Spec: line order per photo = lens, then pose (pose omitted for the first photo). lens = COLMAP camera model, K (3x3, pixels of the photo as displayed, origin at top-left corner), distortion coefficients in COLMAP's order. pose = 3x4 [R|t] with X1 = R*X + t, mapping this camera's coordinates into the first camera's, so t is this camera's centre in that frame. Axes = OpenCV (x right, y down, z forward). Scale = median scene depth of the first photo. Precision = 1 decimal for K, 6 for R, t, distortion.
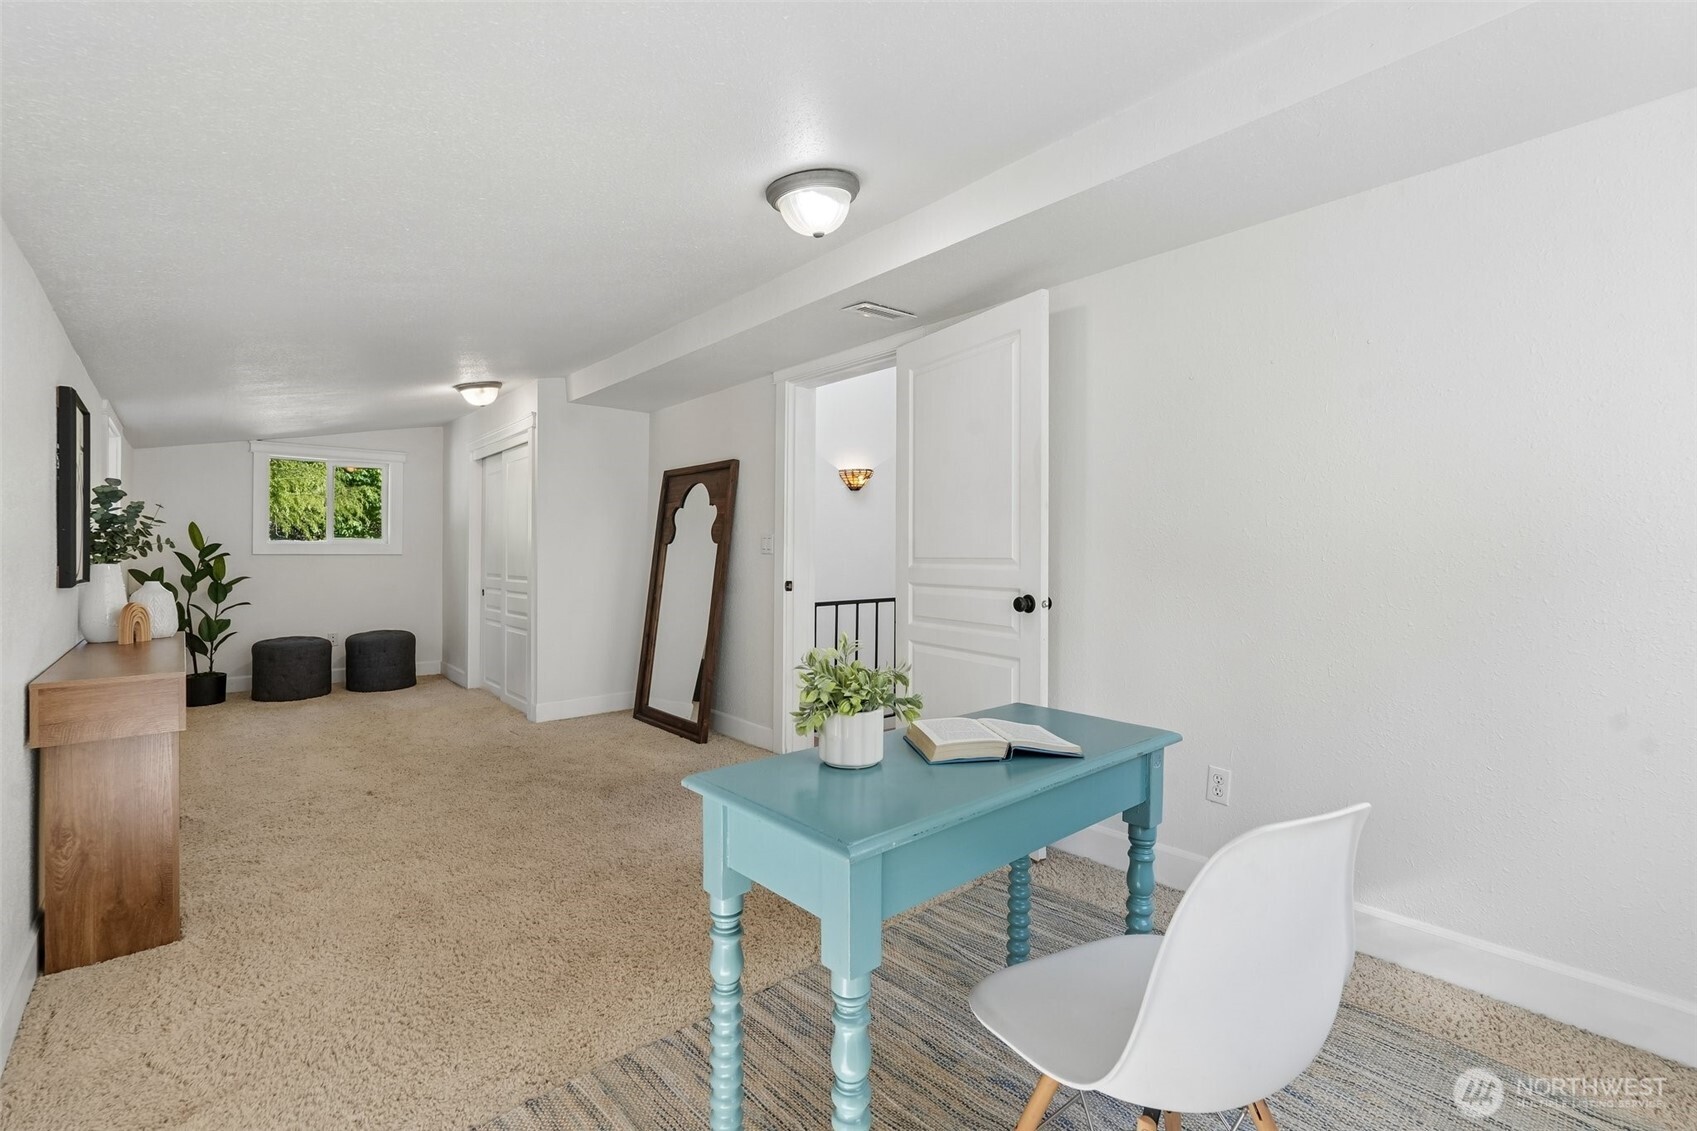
lens RADIAL K [[758.3, 0, 847.7], [0, 758.3, 553.5], [0, 0, 1]] dist [-0.001459, 0.000364]
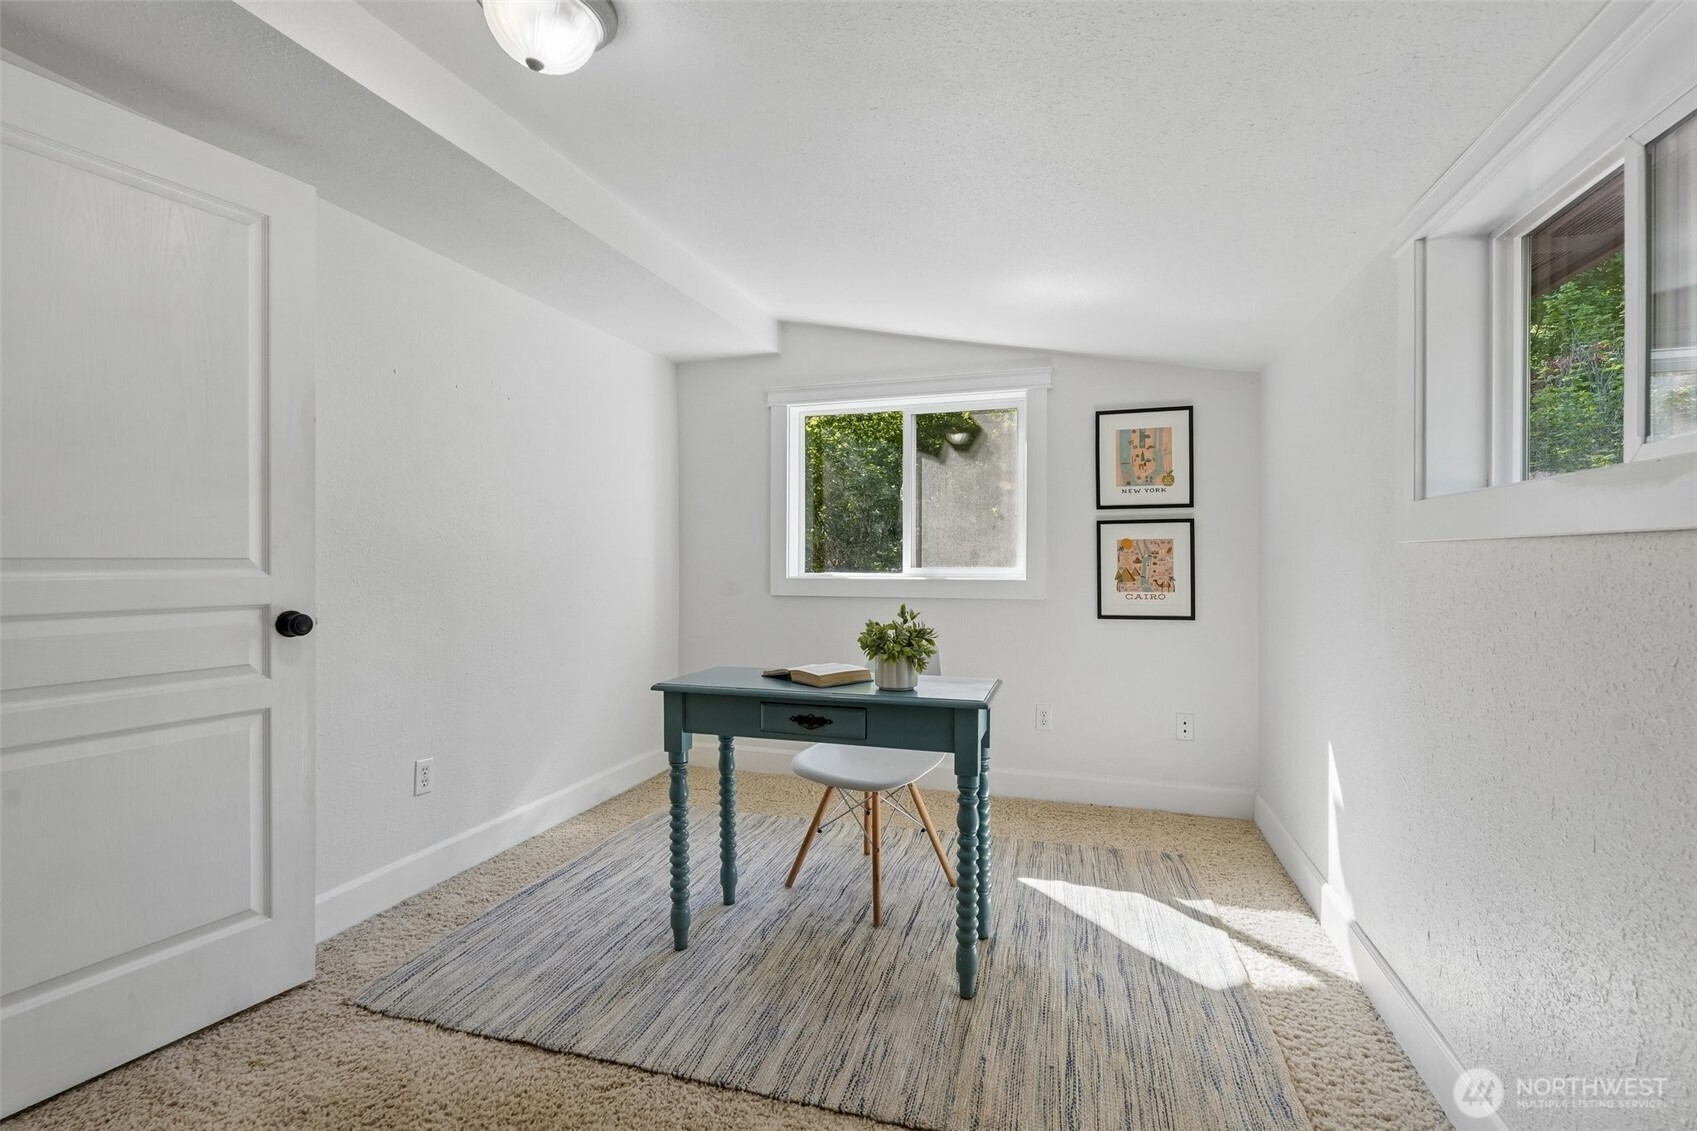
lens RADIAL K [[758.3, 0, 847.7], [0, 758.3, 553.5], [0, 0, 1]] dist [-0.001459, 0.000364]
pose [[-0.523682, 0.004162, 0.851904, -0.657494], [-0.002162, 0.999978, -0.006215, 0.005447], [-0.851911, -0.005096, -0.523662, 0.987799]]
